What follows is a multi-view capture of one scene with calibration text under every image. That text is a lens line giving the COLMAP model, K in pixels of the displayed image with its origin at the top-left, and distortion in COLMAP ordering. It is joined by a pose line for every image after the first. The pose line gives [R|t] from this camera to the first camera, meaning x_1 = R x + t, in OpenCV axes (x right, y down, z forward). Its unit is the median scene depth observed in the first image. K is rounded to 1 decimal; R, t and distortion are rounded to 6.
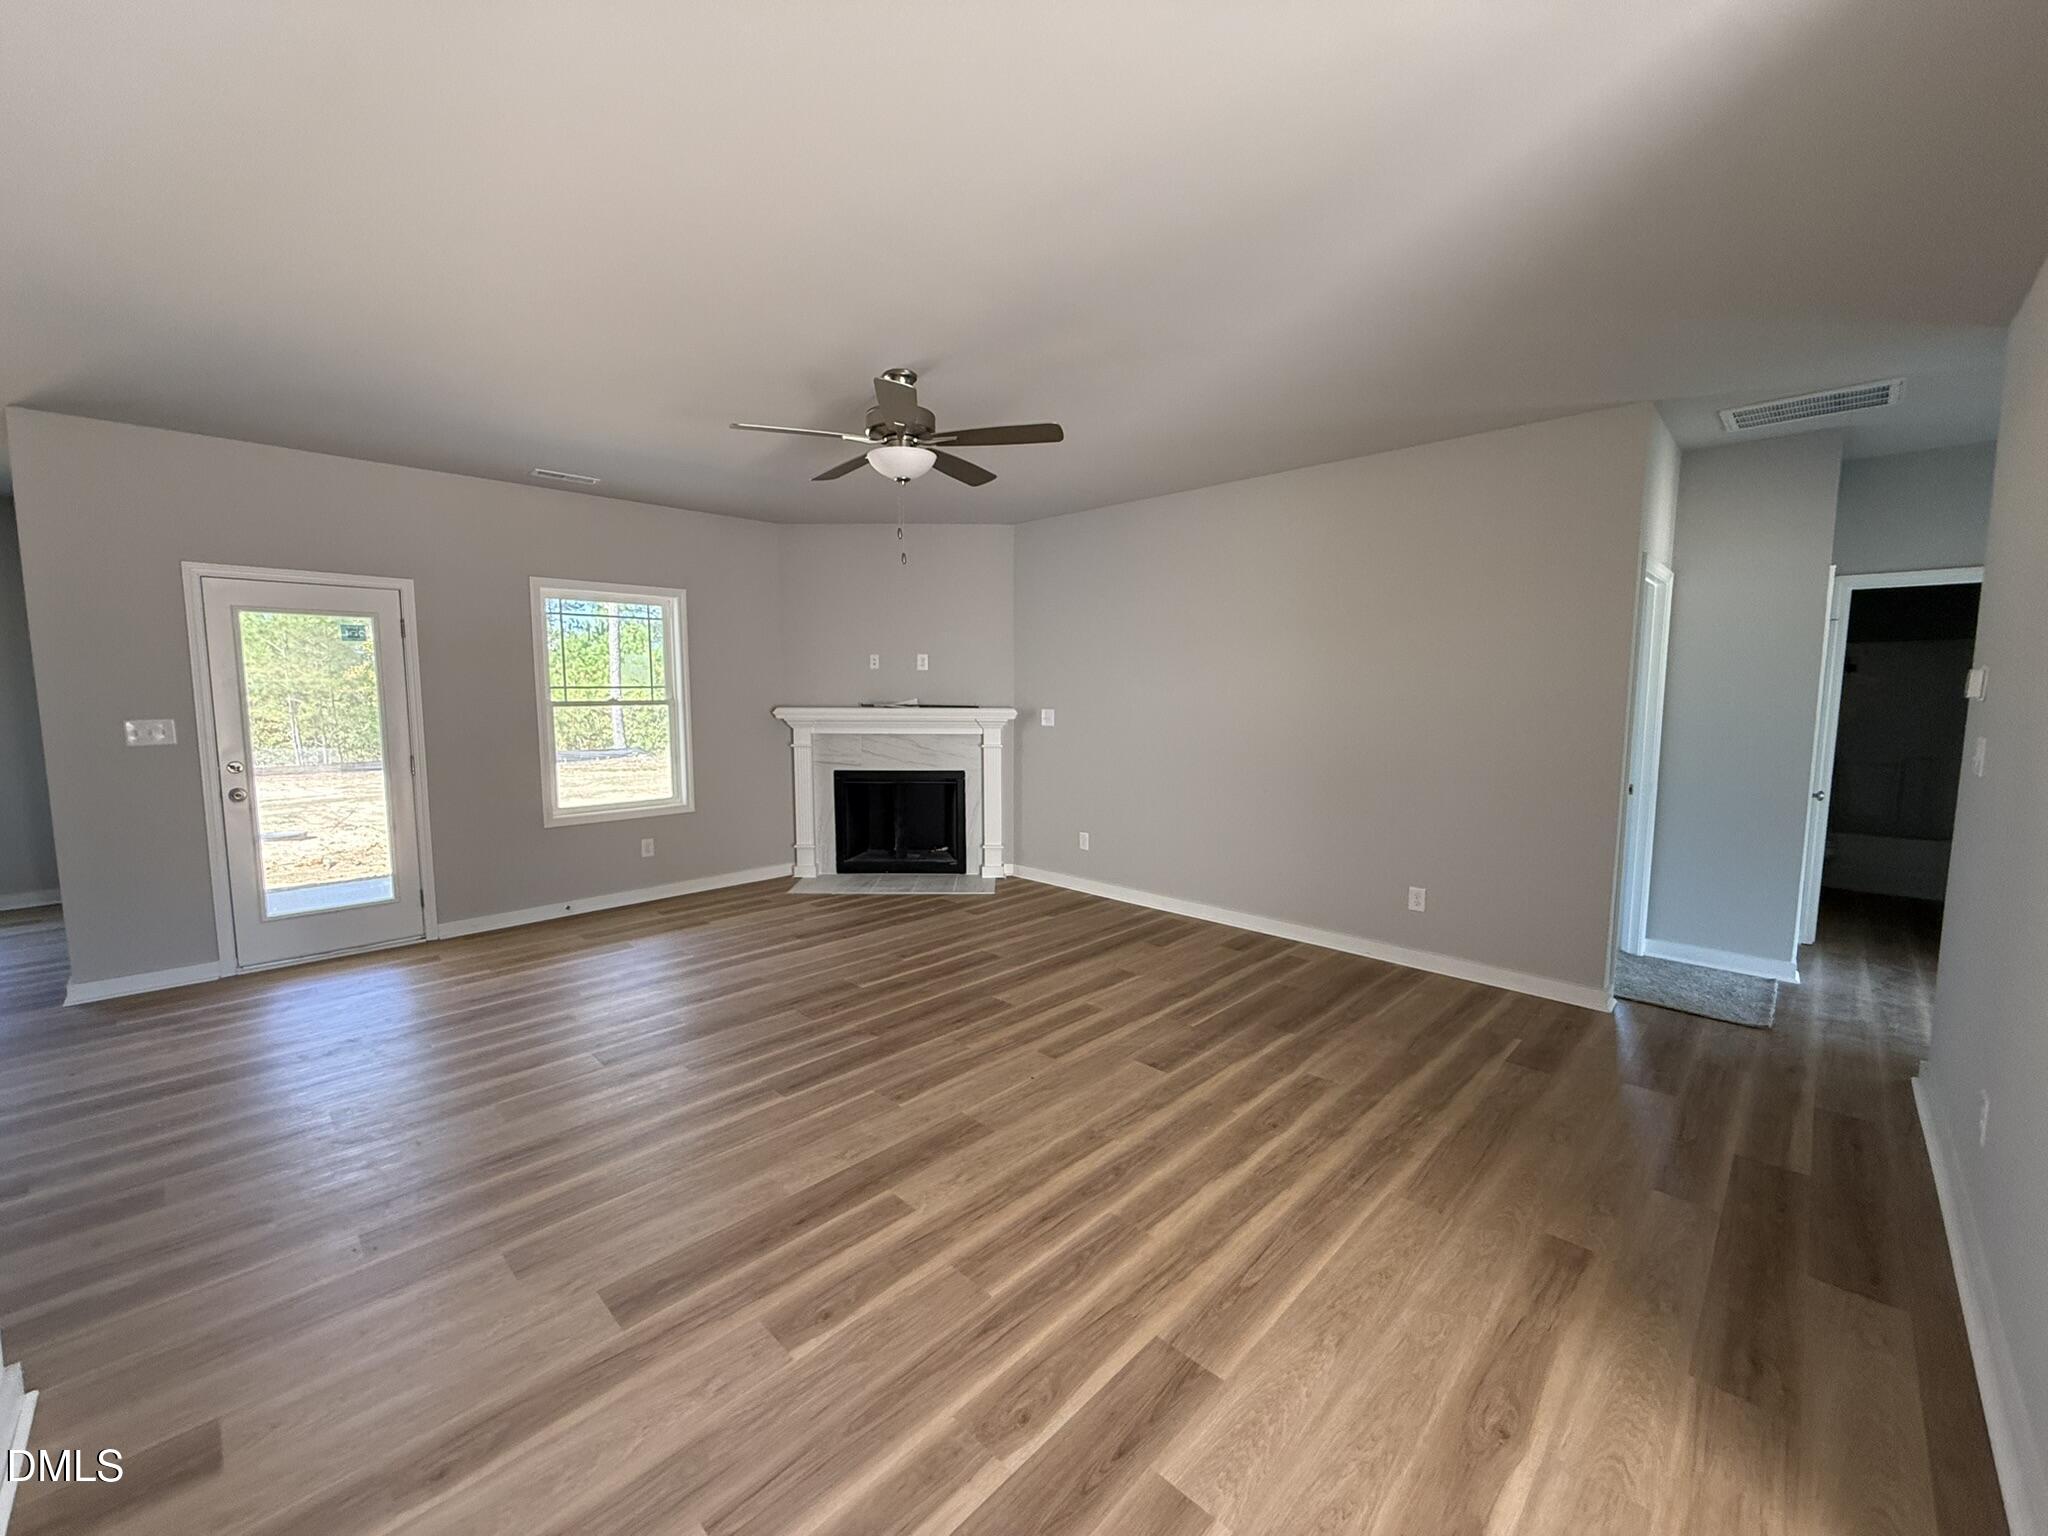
lens RADIAL K [[816.6, 0, 1020.7], [0, 816.6, 761.7], [0, 0, 1]] dist [-0.000779, -0.000010]
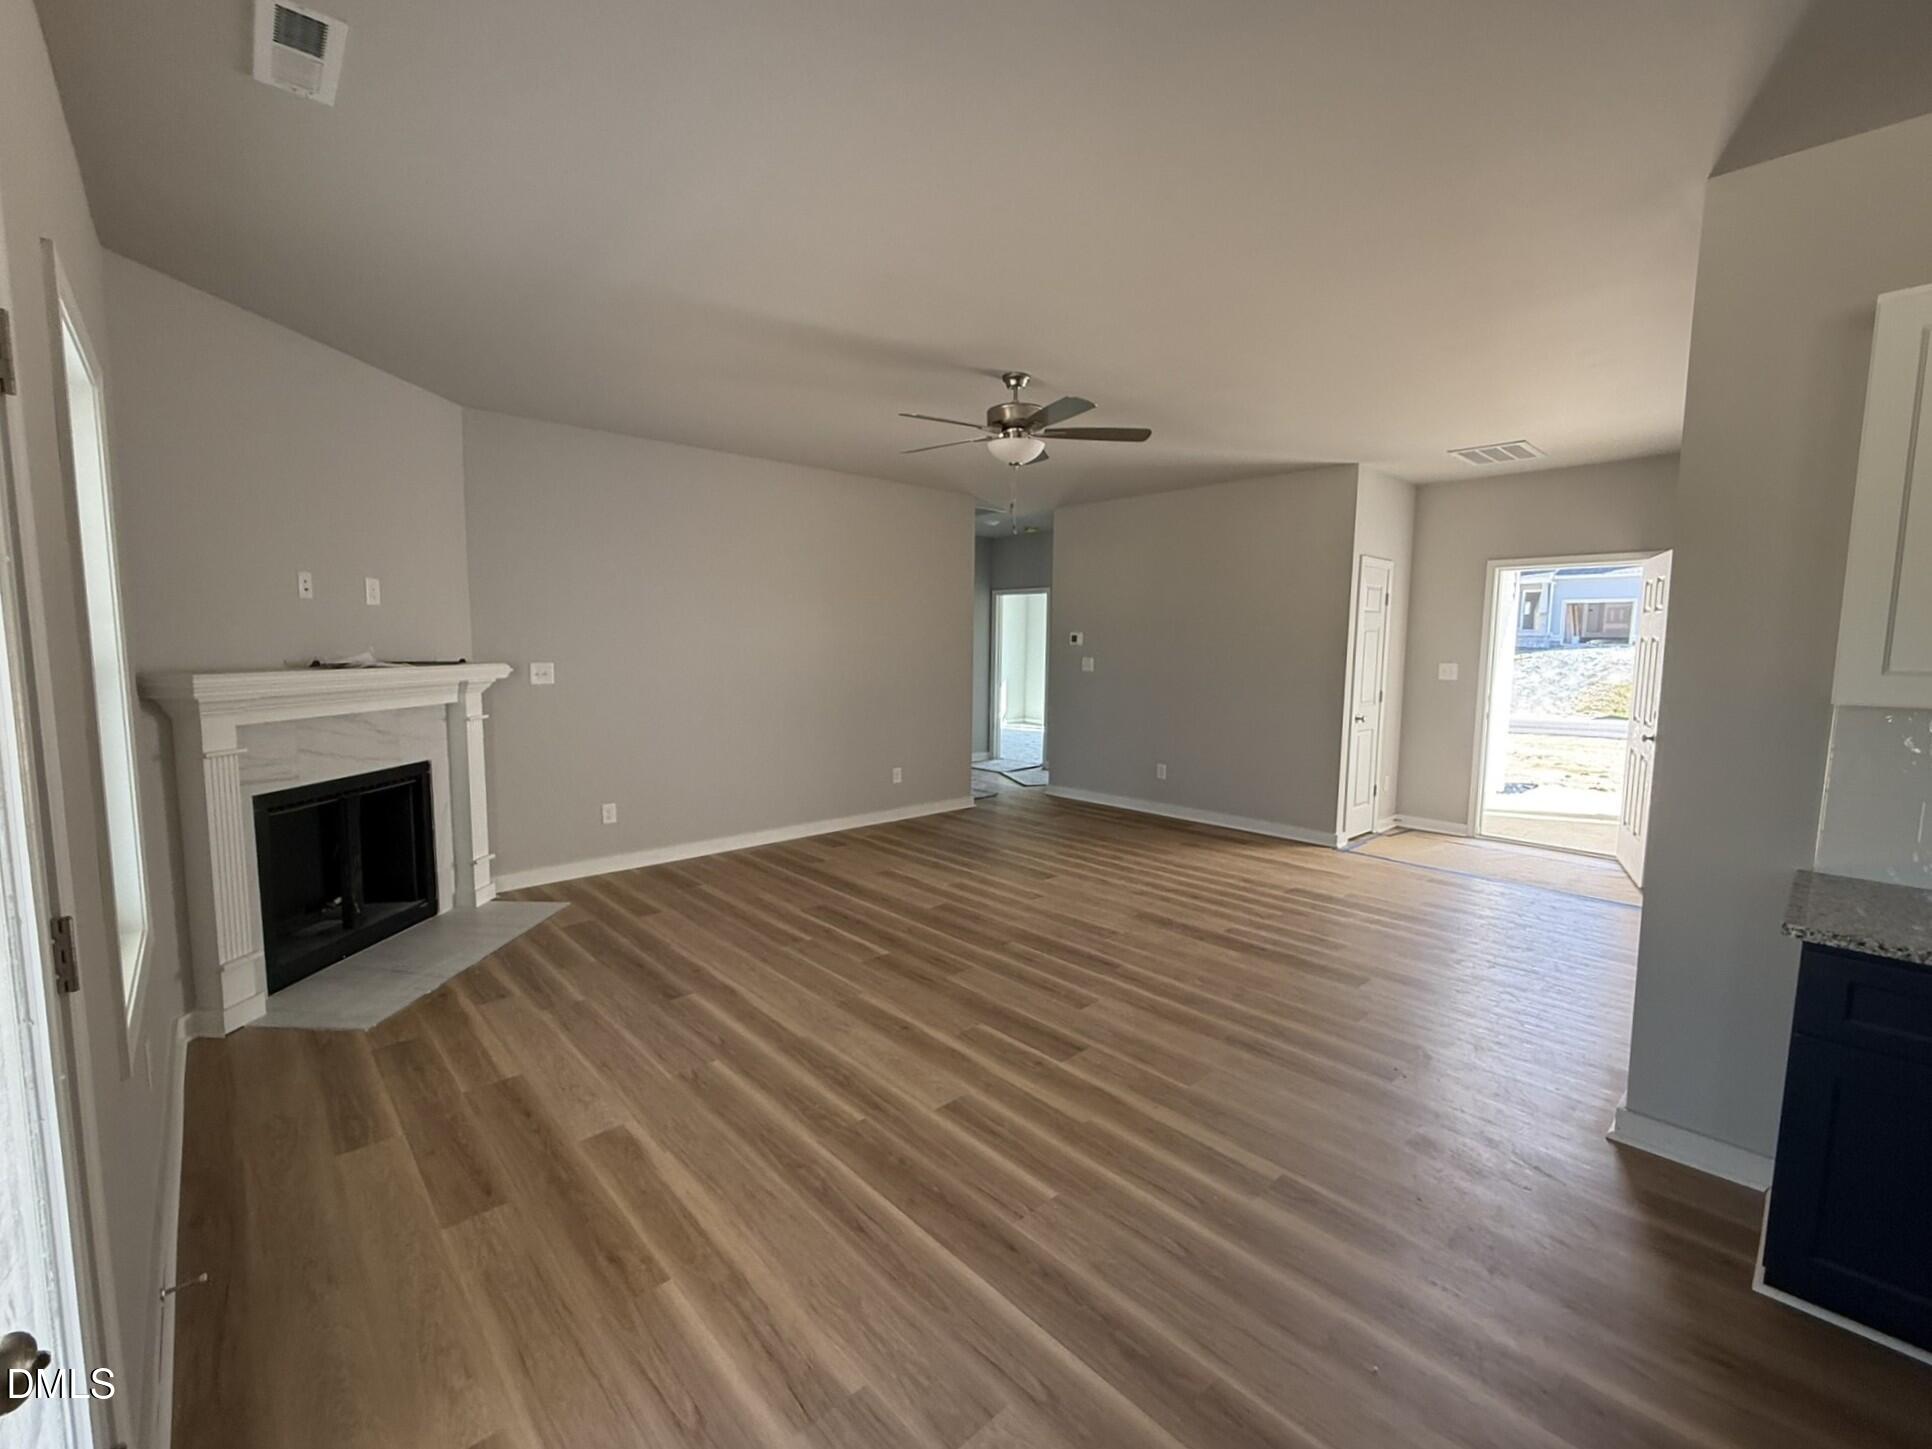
lens RADIAL K [[813.0, 0, 956.8], [0, 813.0, 722.0], [0, 0, 1]] dist [0.000847, -0.001121]
pose [[0.054757, -0.098981, 0.993582, -1.324795], [0.084727, 0.991946, 0.094149, -0.086663], [-0.994898, 0.079028, 0.062703, 1.011856]]
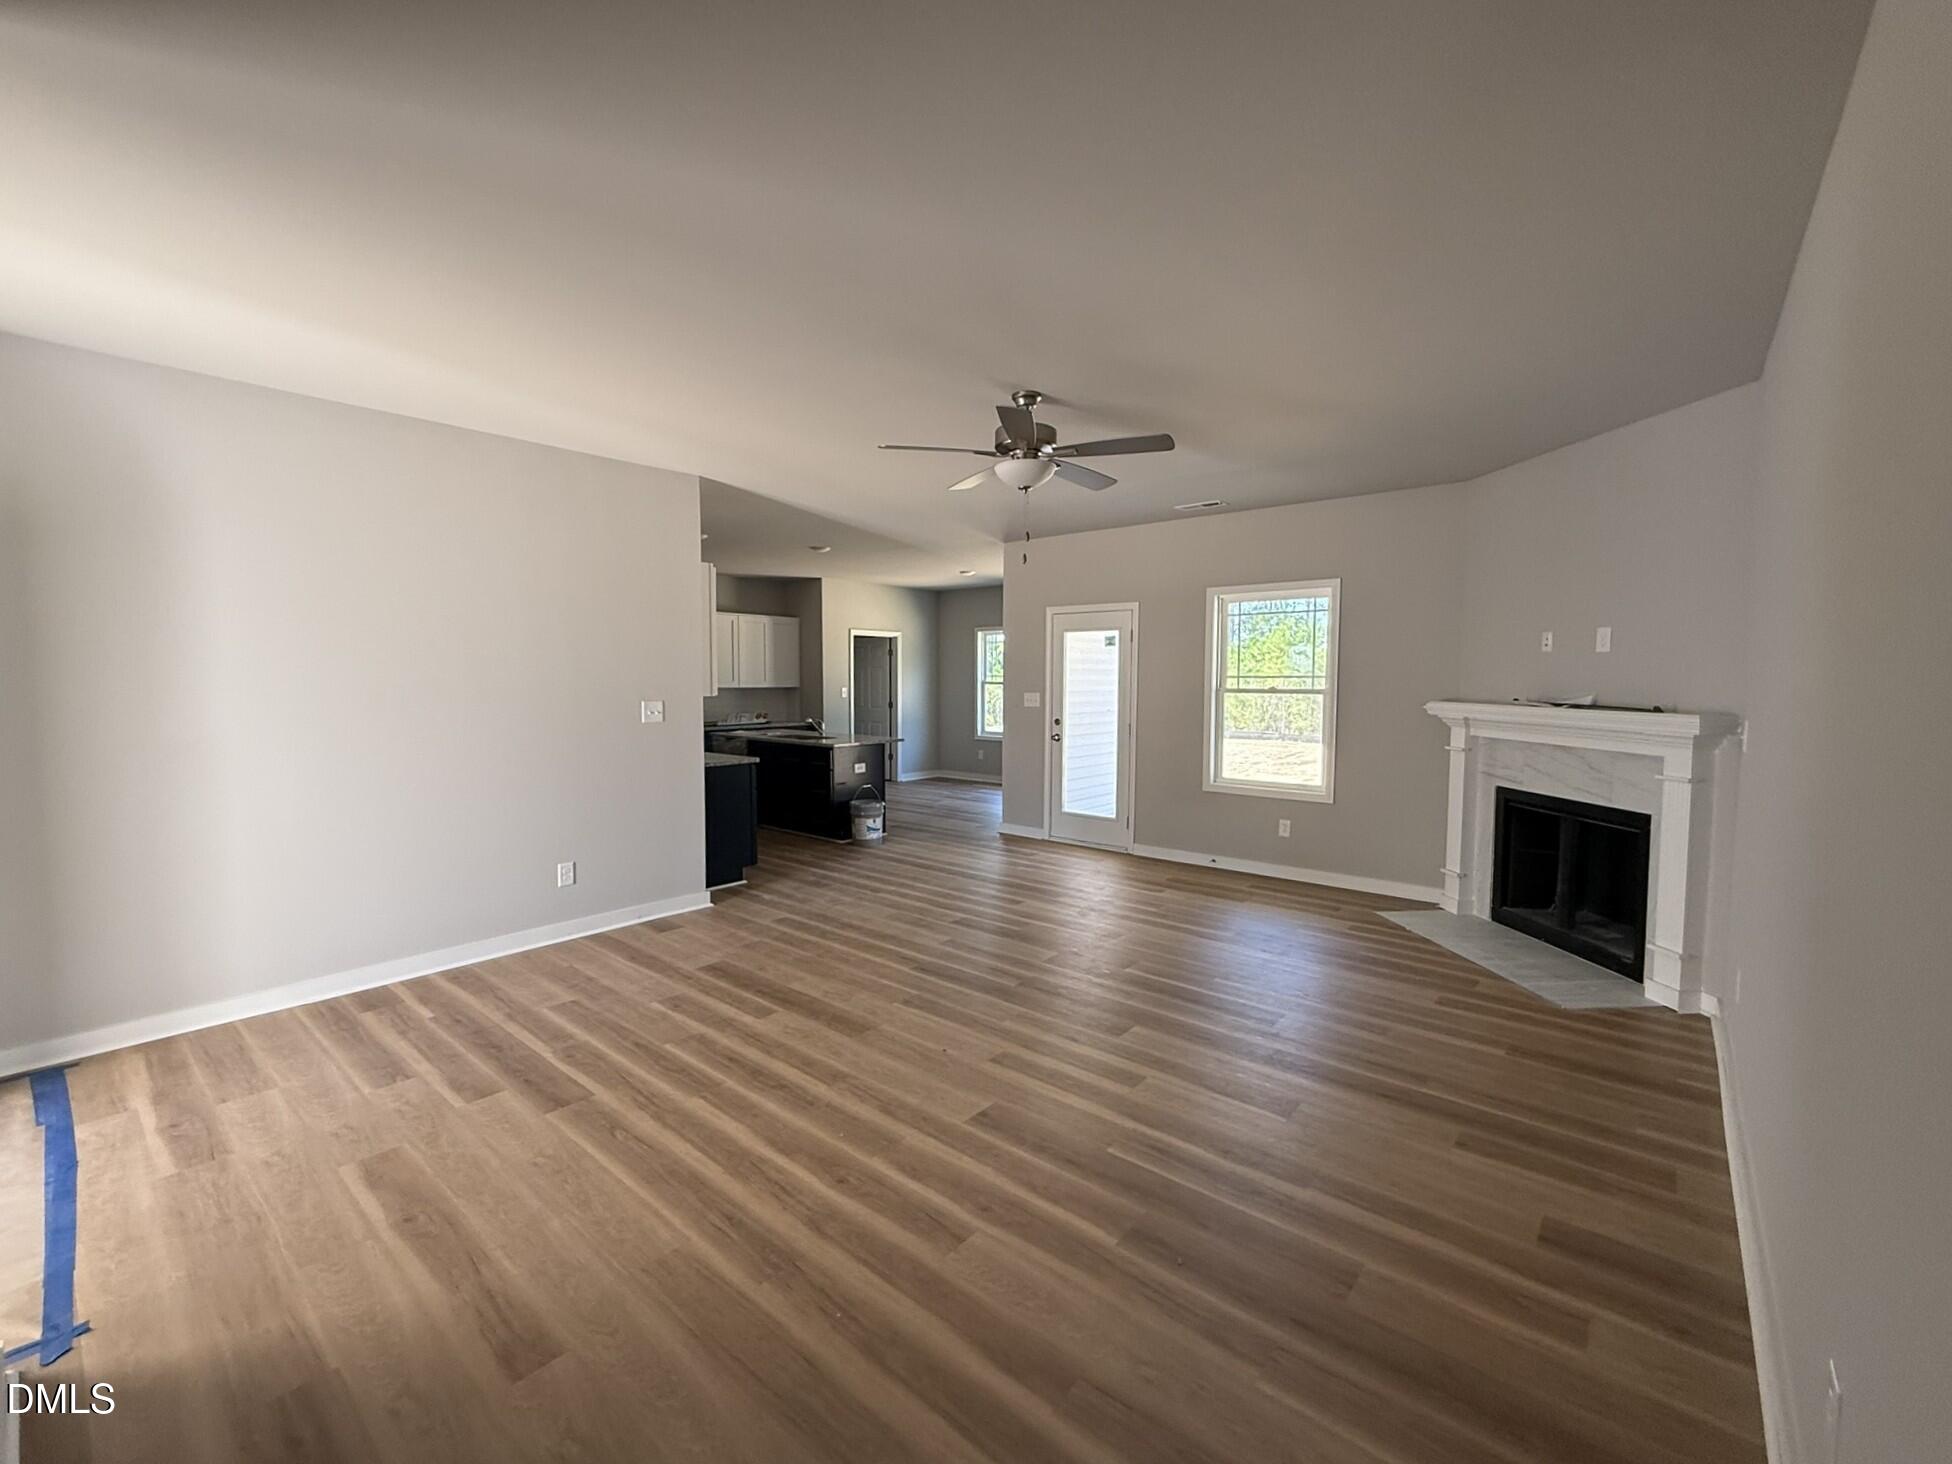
lens RADIAL K [[821.4, 0, 969.9], [0, 821.4, 724.7], [0, 0, 1]] dist [0.000847, -0.001121]
pose [[0.068708, 0.058930, -0.995895, 0.953229], [-0.096280, 0.993986, 0.052175, -0.074466], [0.992980, 0.092300, 0.073968, 0.848257]]
